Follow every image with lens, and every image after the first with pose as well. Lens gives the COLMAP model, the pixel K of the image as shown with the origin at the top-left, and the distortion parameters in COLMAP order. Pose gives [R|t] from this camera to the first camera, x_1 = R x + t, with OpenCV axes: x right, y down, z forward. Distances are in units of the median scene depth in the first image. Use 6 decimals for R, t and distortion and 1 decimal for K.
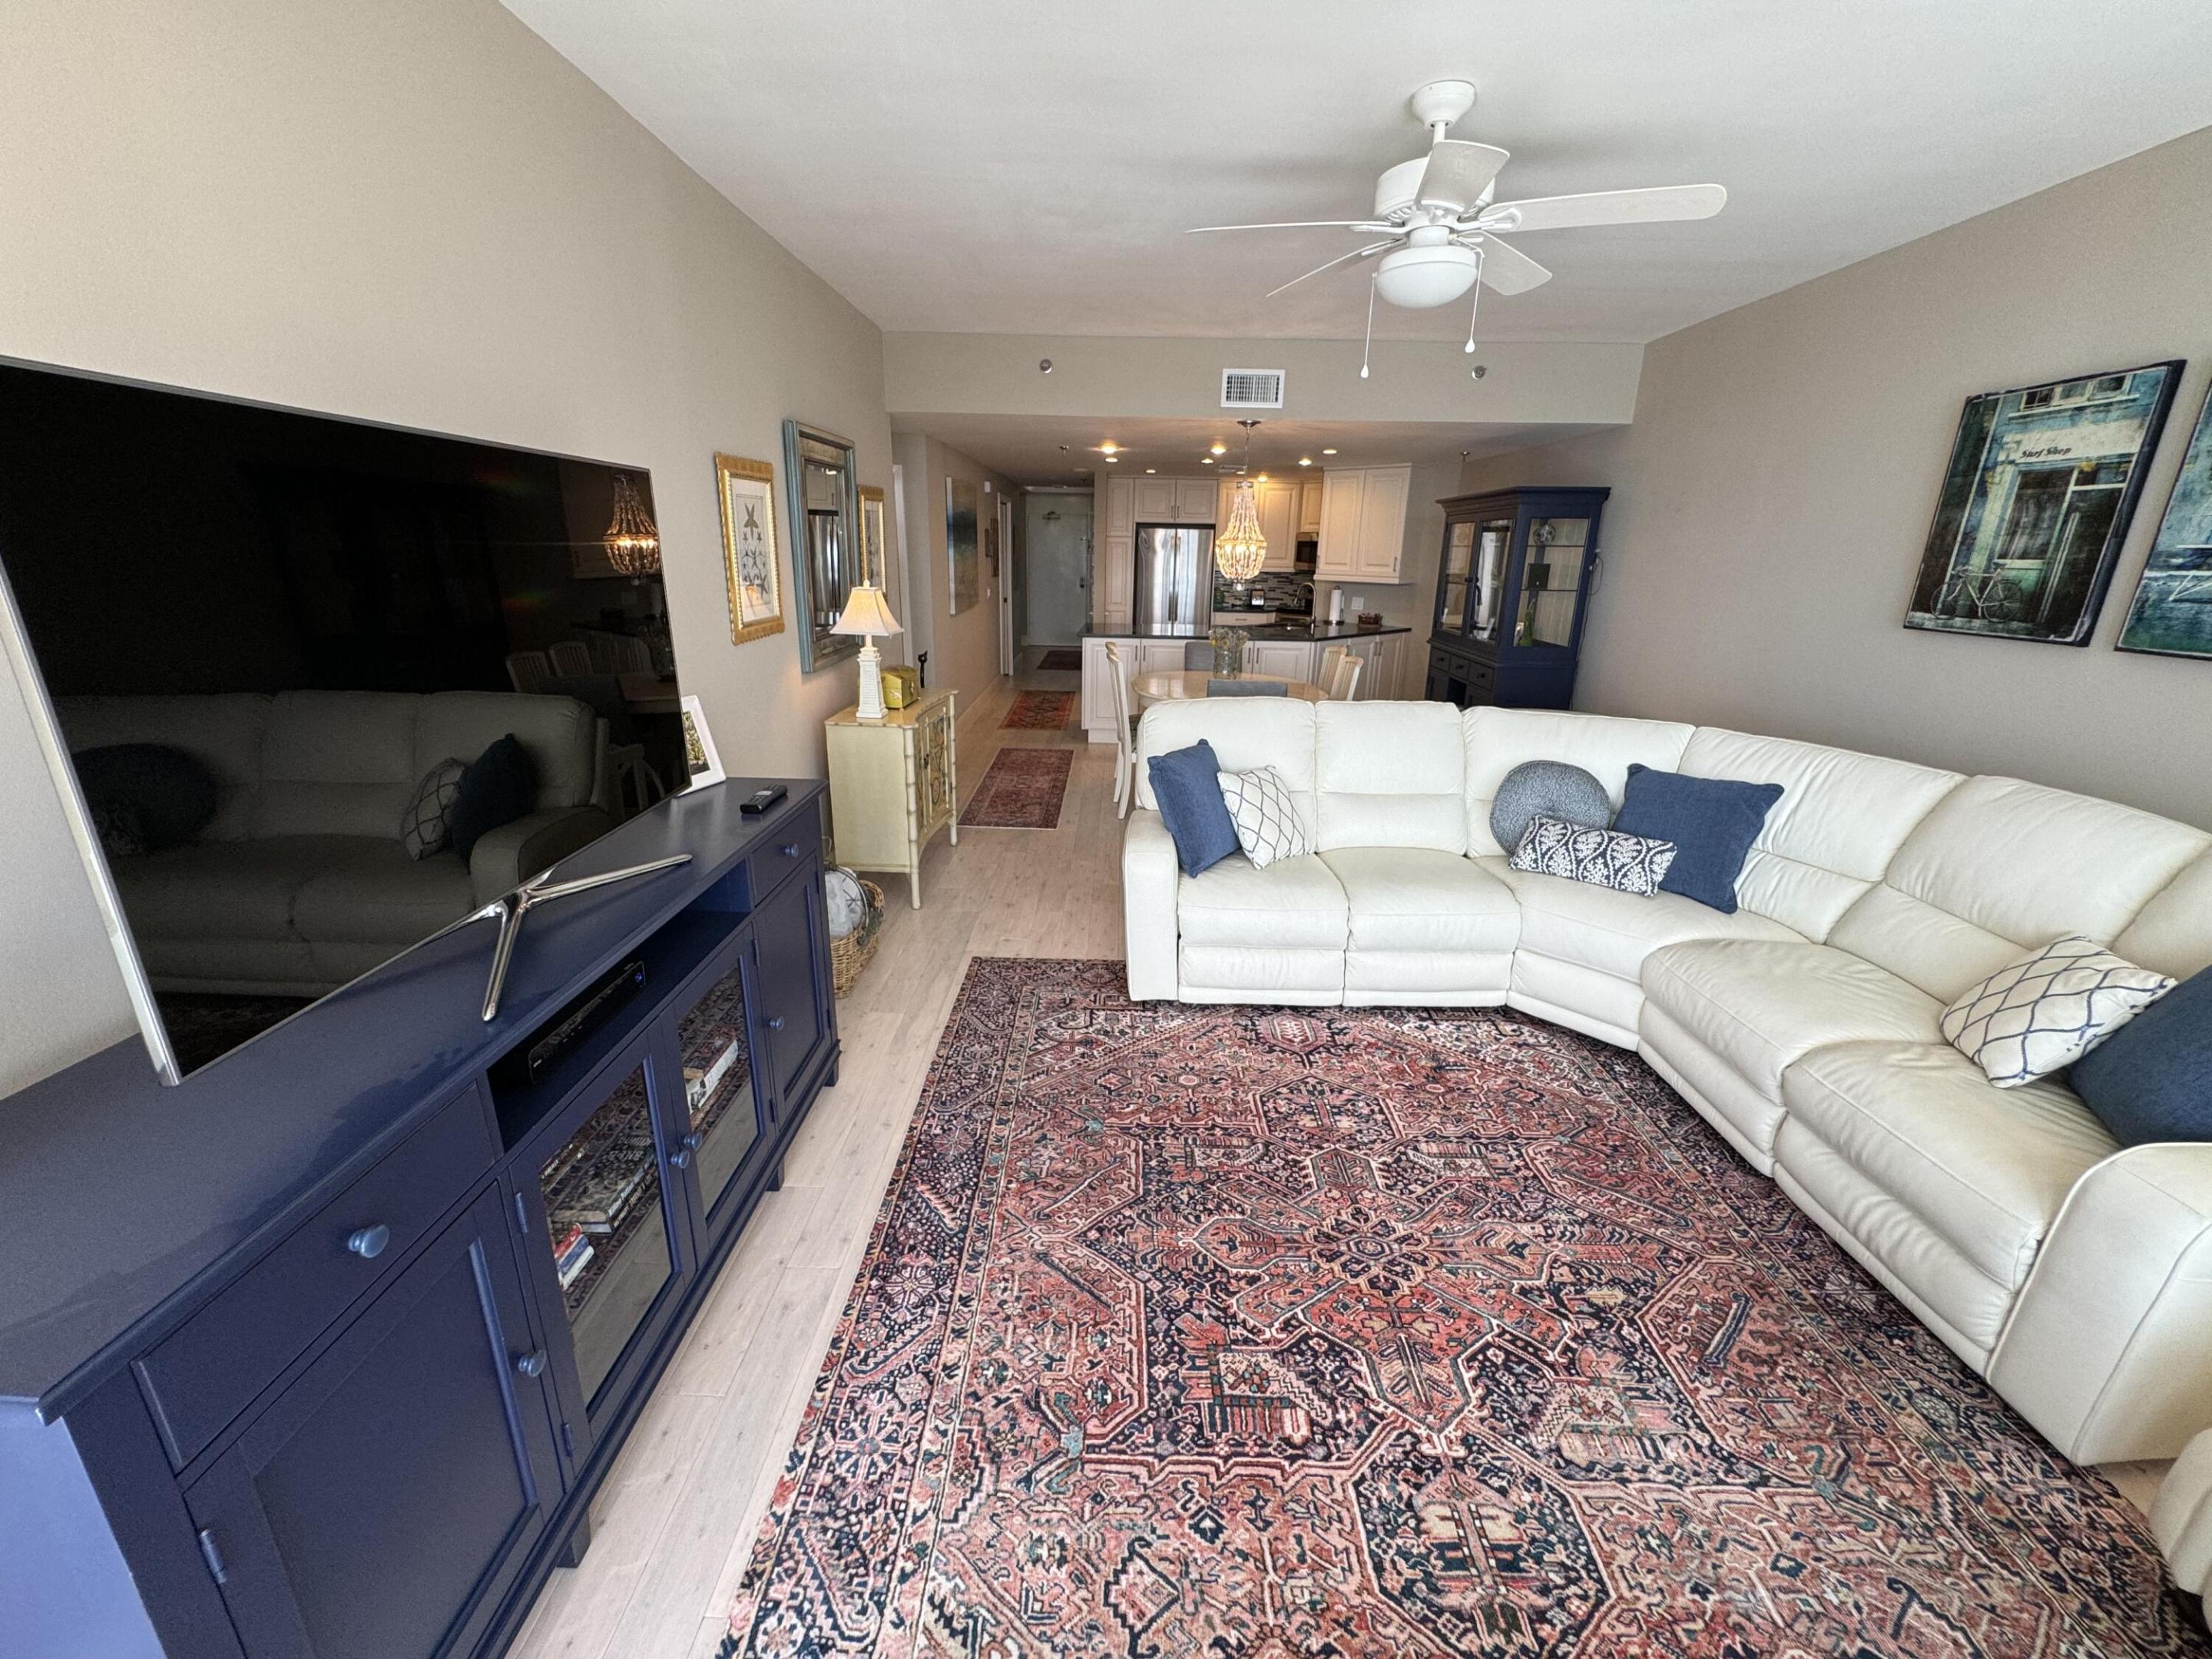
lens RADIAL K [[883.8, 0, 1103.5], [0, 883.8, 828.9], [0, 0, 1]] dist [-0.001700, 0.000031]
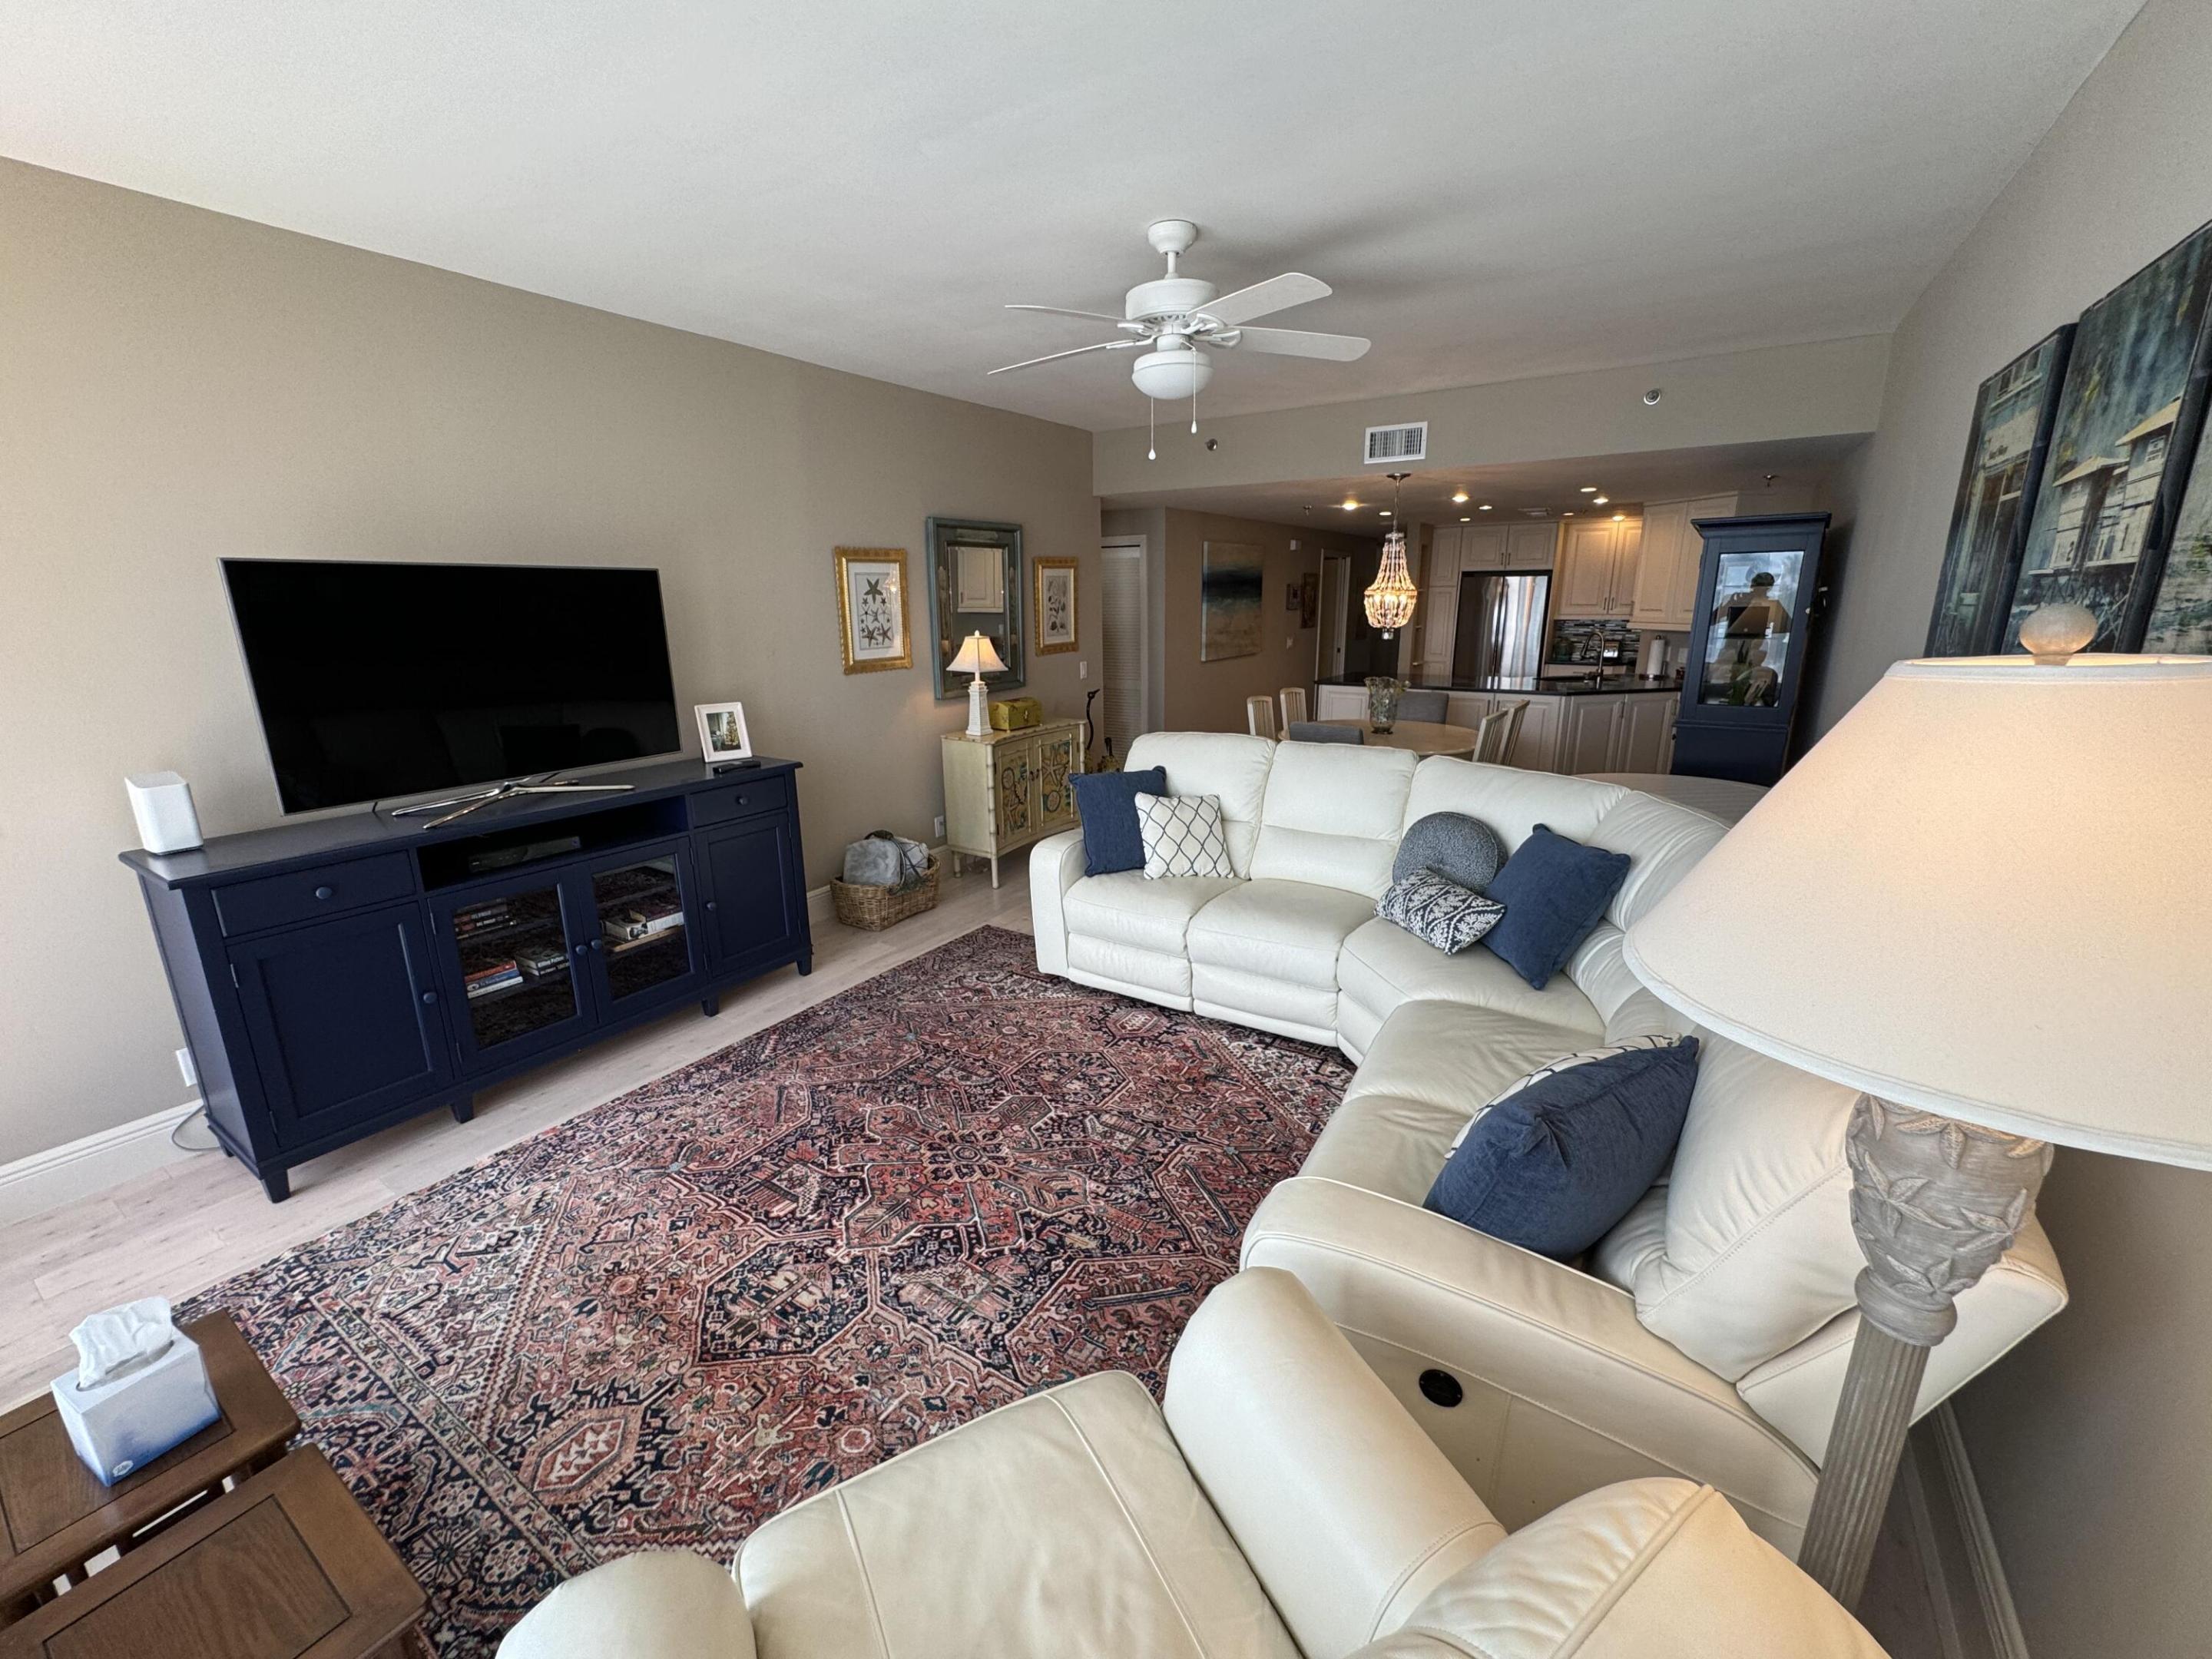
lens RADIAL K [[883.8, 0, 1106.0], [0, 883.8, 830.8], [0, 0, 1]] dist [-0.001700, 0.000031]
pose [[0.850276, 0.109968, -0.514721, 0.758403], [-0.137791, 0.990331, -0.016039, 0.010312], [0.507980, 0.084562, 0.857208, -0.007850]]
